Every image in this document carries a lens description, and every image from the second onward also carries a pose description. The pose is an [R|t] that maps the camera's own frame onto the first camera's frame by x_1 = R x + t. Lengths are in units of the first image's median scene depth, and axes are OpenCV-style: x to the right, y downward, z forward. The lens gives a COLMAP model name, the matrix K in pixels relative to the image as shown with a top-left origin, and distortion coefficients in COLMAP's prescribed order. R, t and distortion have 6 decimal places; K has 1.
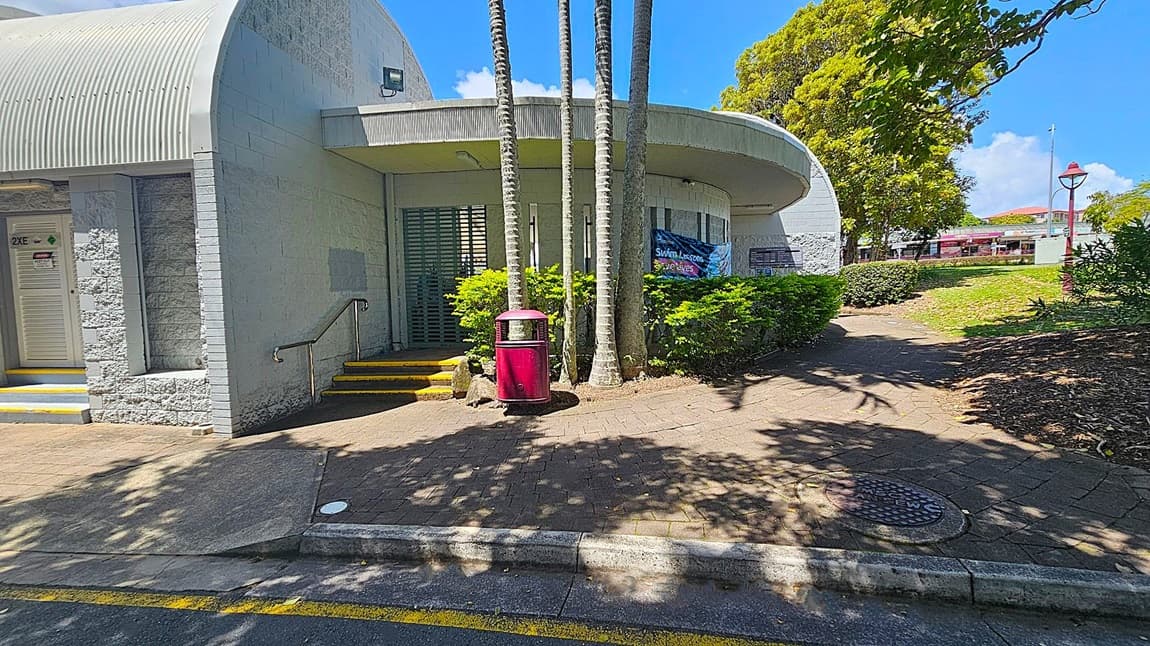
lens RADIAL K [[470.7, 0, 572.1], [0, 470.7, 323.4], [0, 0, 1]] dist [-0.000831, -0.000157]
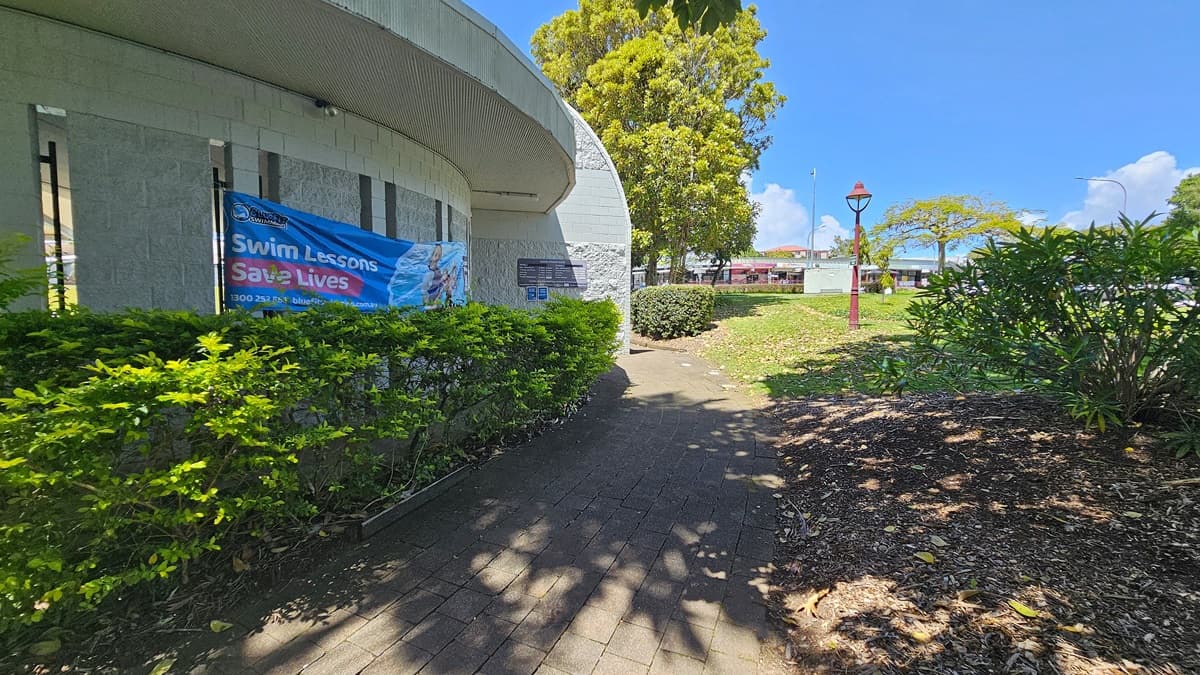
lens RADIAL K [[491.2, 0, 600.9], [0, 491.2, 337.3], [0, 0, 1]] dist [-0.000831, -0.000157]
pose [[0.918513, -0.000369, 0.395391, 0.170227], [0.002842, 0.999980, -0.005671, -0.030930], [-0.395381, 0.006333, 0.918495, 0.231183]]
